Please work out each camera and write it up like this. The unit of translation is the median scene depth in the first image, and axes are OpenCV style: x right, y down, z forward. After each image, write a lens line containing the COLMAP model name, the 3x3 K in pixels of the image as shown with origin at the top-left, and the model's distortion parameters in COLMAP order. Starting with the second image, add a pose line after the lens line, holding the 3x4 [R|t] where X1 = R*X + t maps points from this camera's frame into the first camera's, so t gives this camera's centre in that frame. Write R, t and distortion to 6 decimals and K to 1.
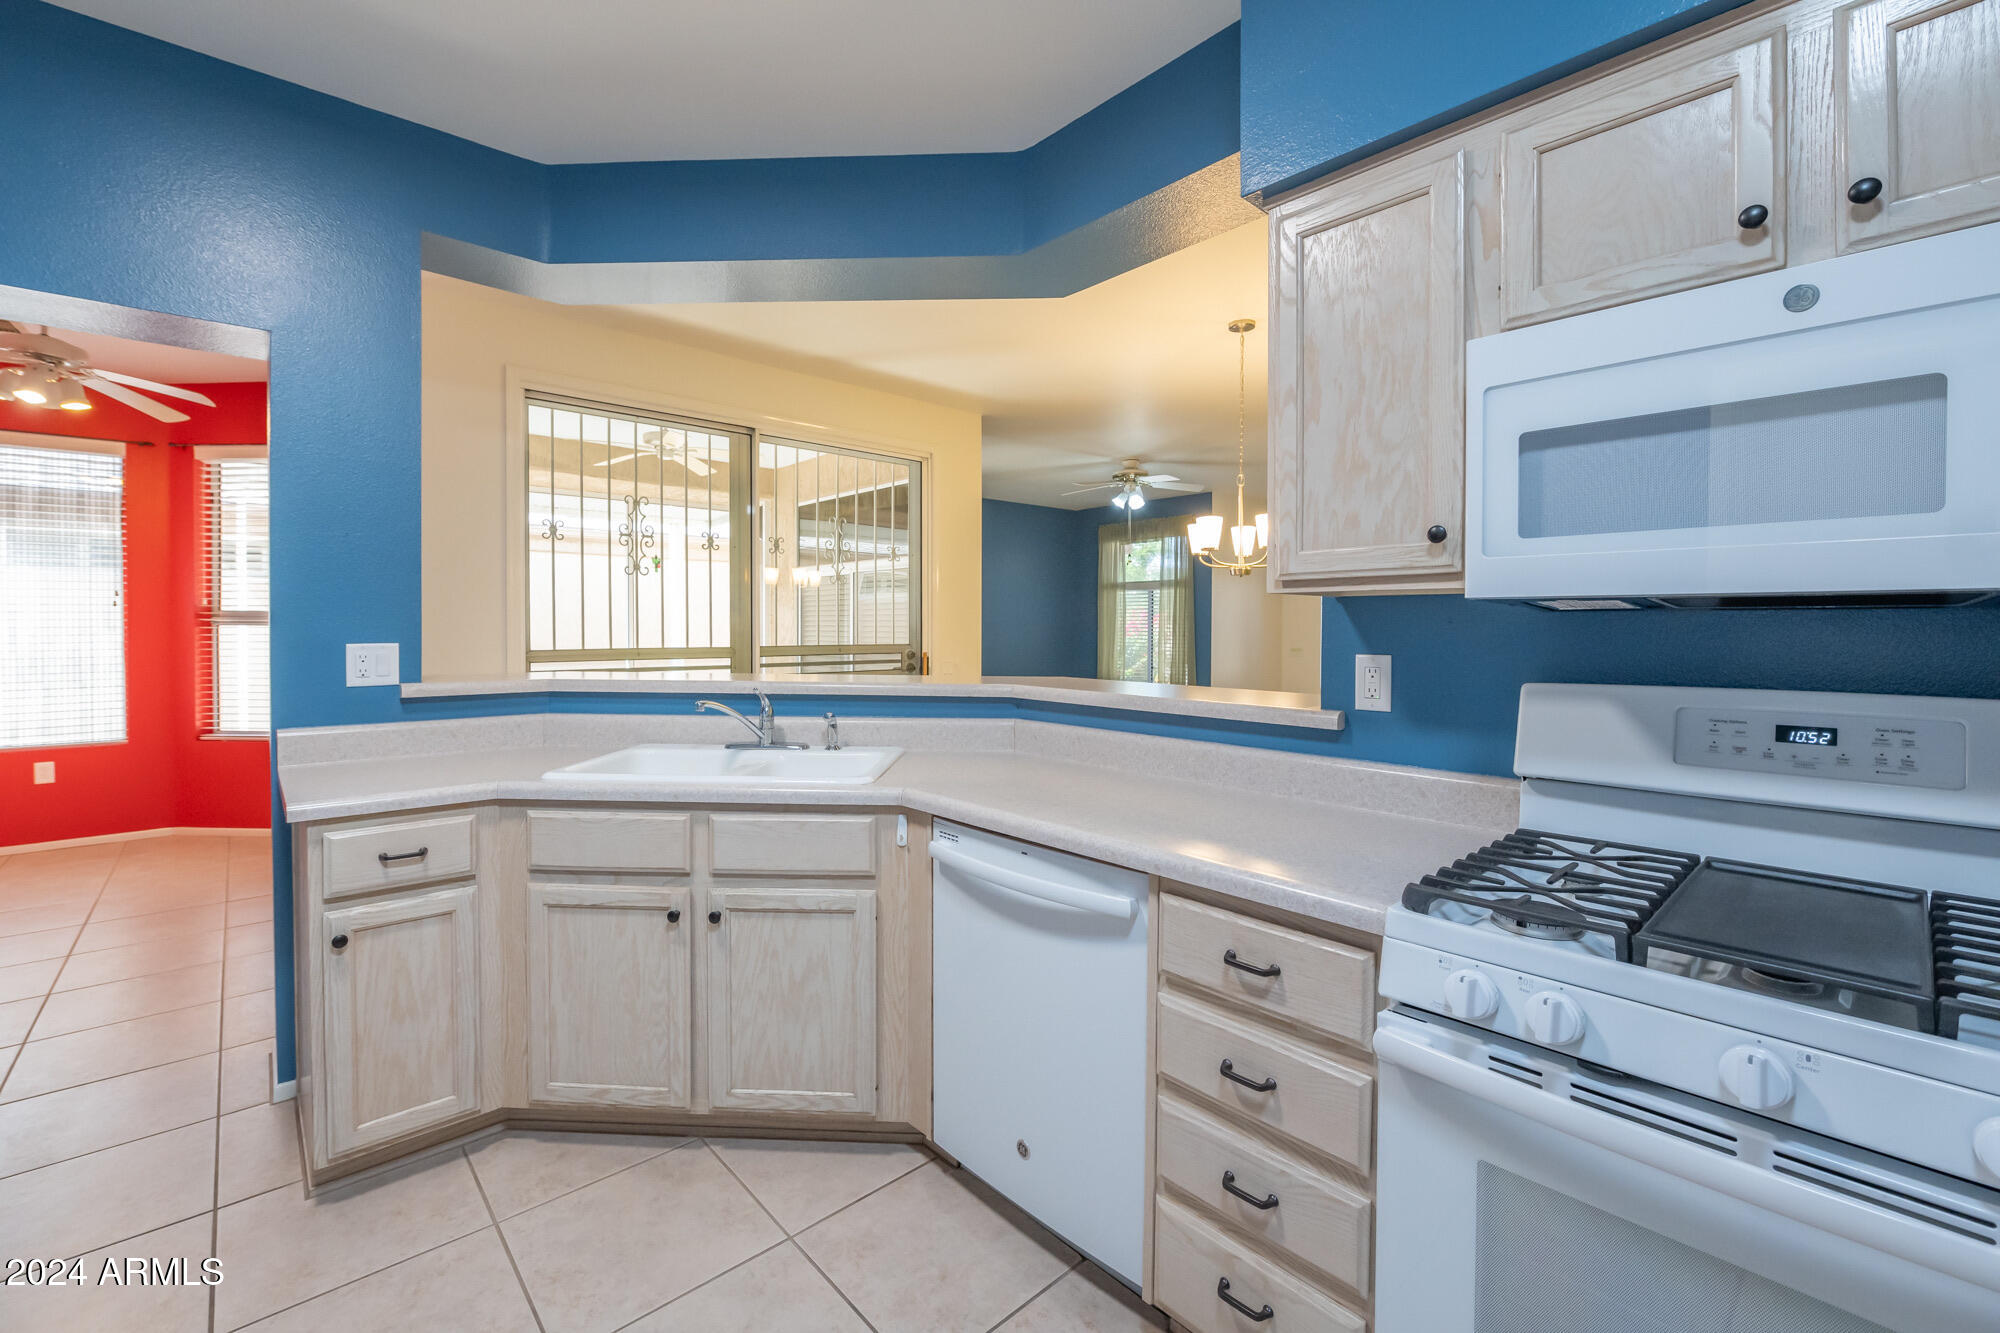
lens RADIAL K [[845.8, 0, 997.2], [0, 845.8, 661.4], [0, 0, 1]] dist [-0.001594, -0.003686]
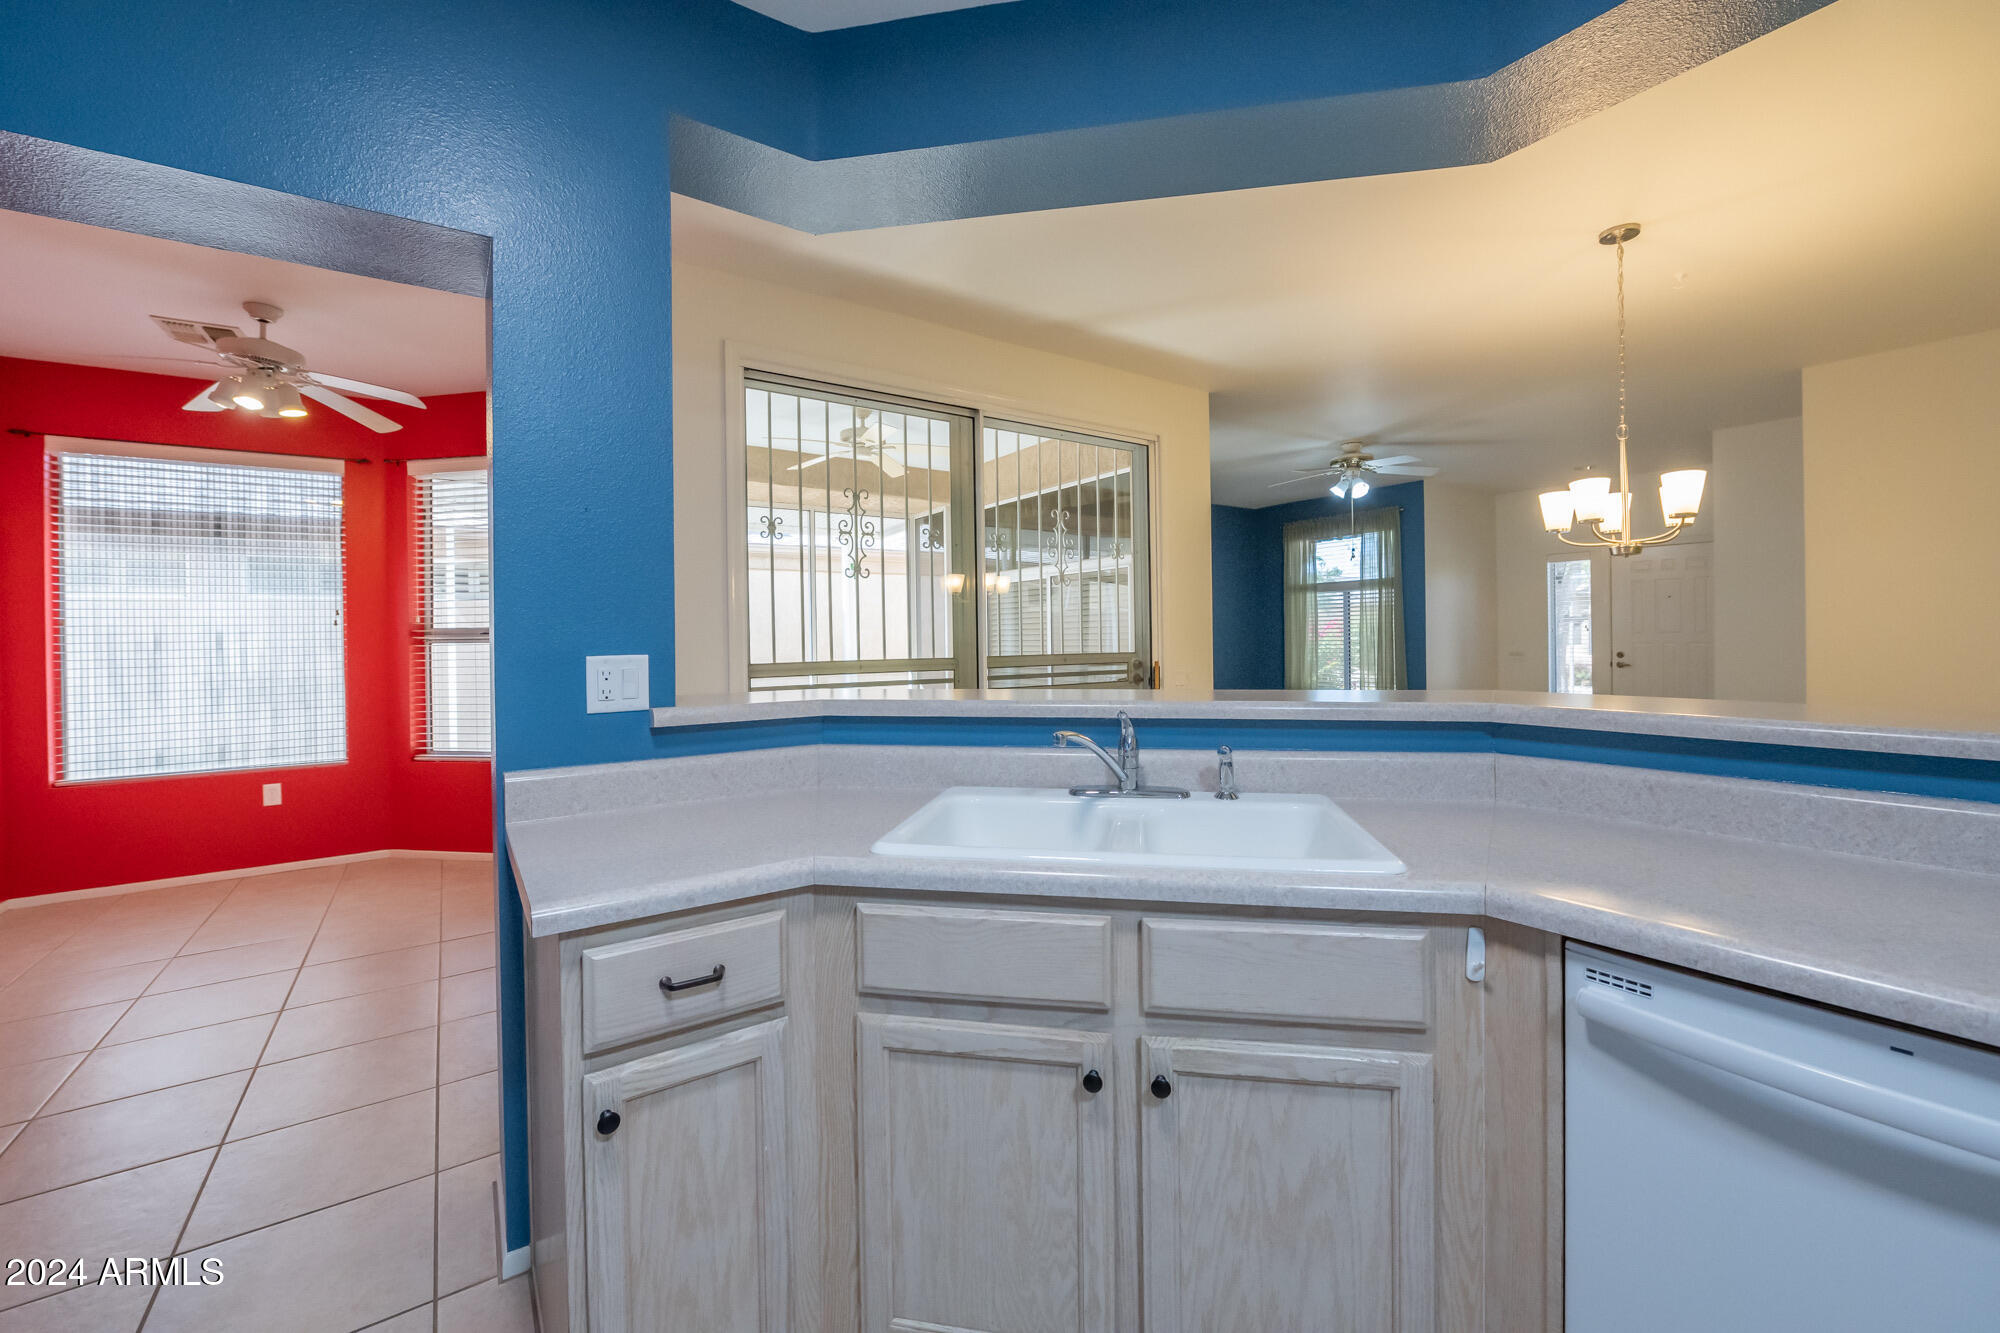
lens RADIAL K [[806.3, 0, 1000.0], [0, 806.3, 666.5], [0, 0, 1]] dist [-0.001063, -0.004742]
pose [[0.991403, -0.012894, -0.130204, -0.218225], [0.011948, 0.999896, -0.008040, -0.000996], [0.130294, 0.006415, 0.991455, 0.235628]]
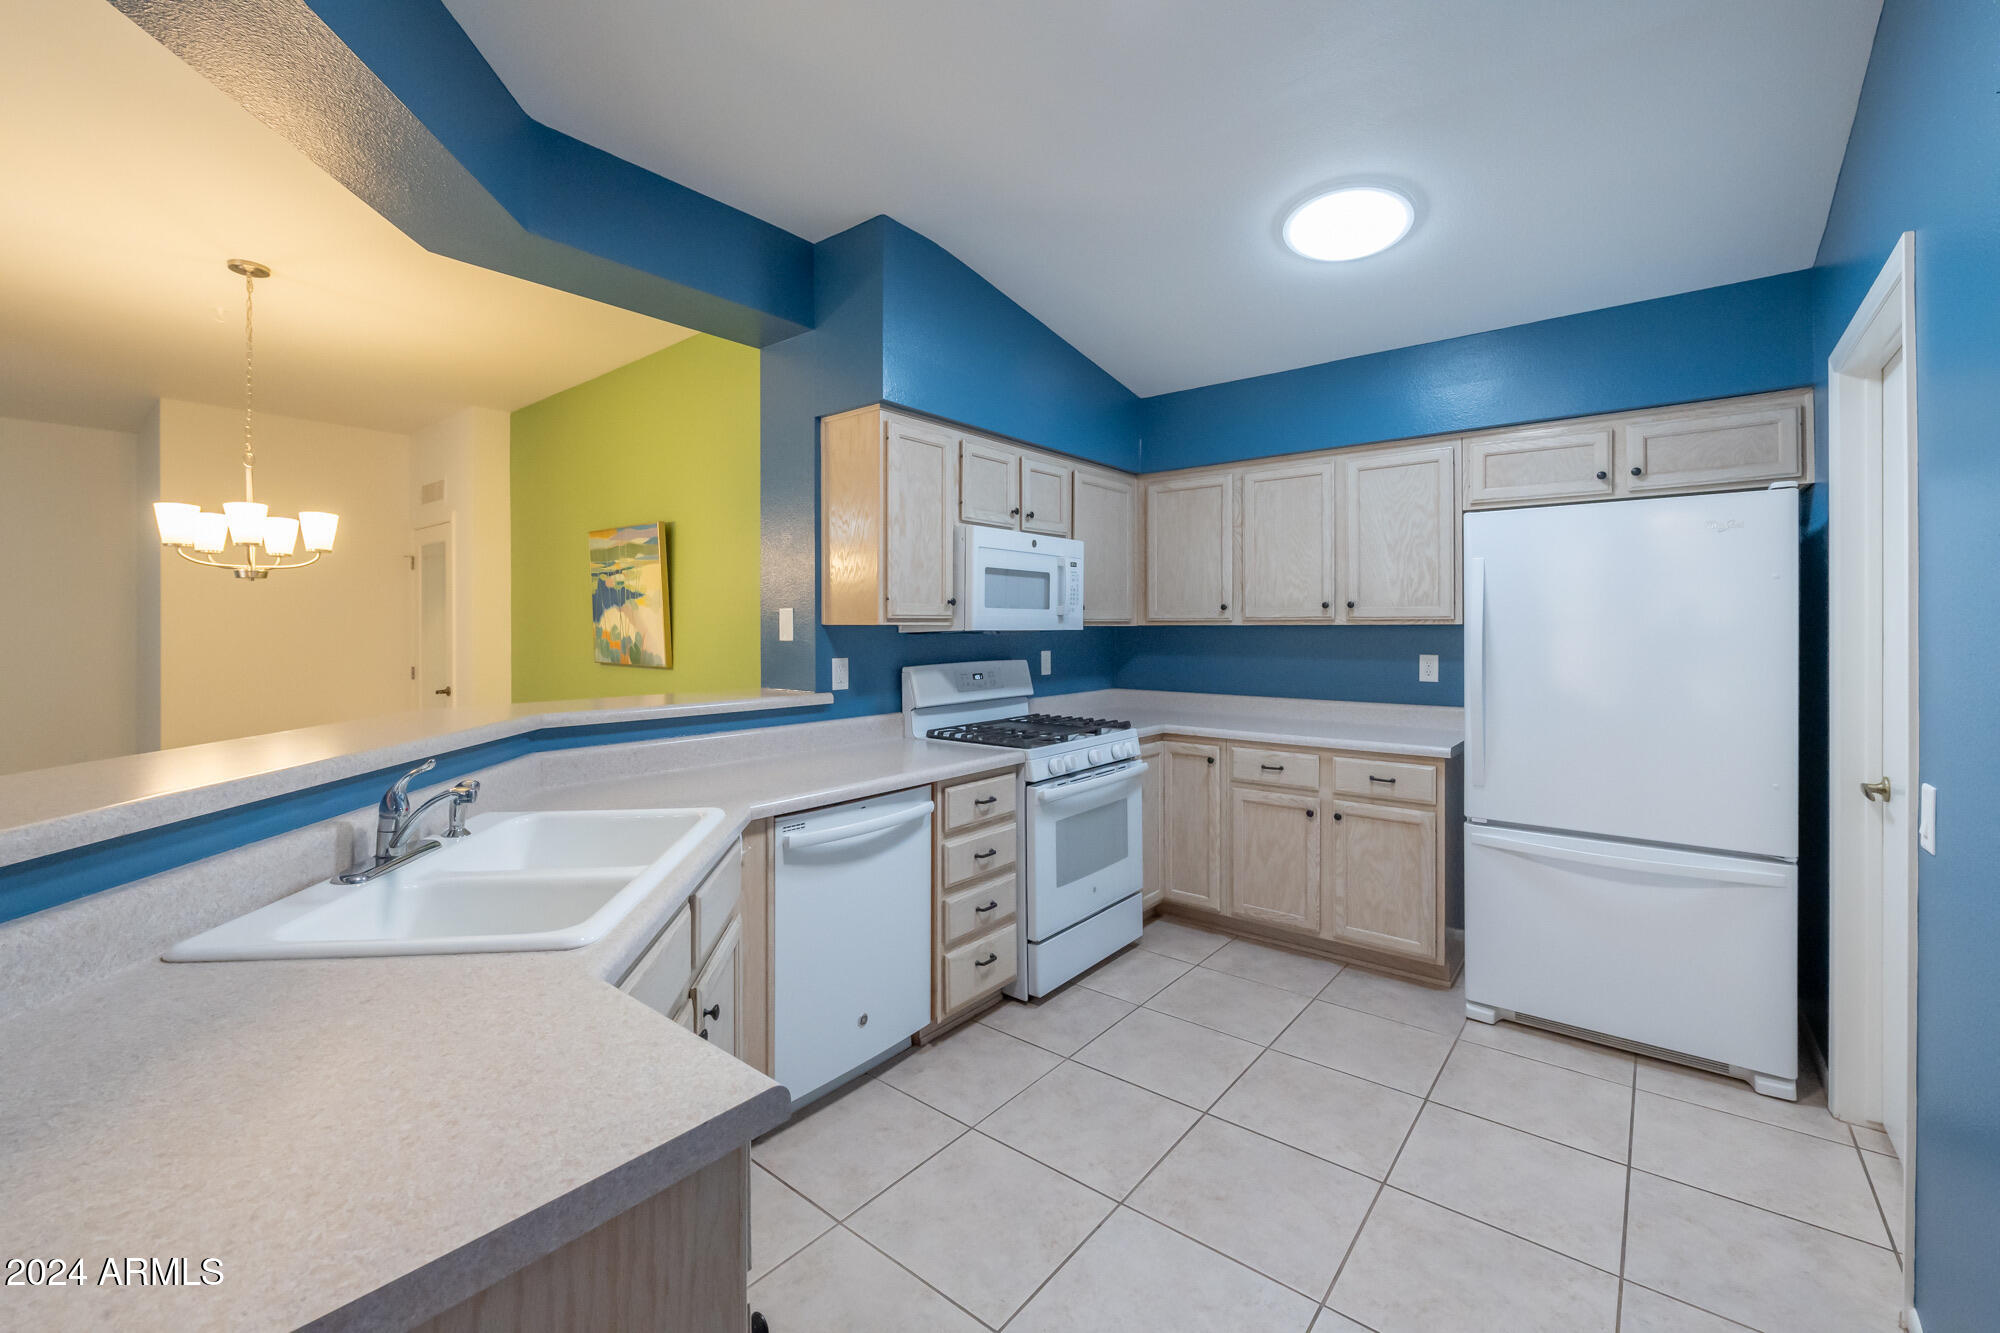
lens RADIAL K [[819.5, 0, 1001.6], [0, 819.5, 631.2], [0, 0, 1]] dist [-0.000304, 0.000029]
pose [[-0.150439, -0.012715, 0.988538, -0.694885], [0.039170, 0.999055, 0.018812, -0.044241], [-0.987843, 0.041551, -0.149799, 0.491816]]
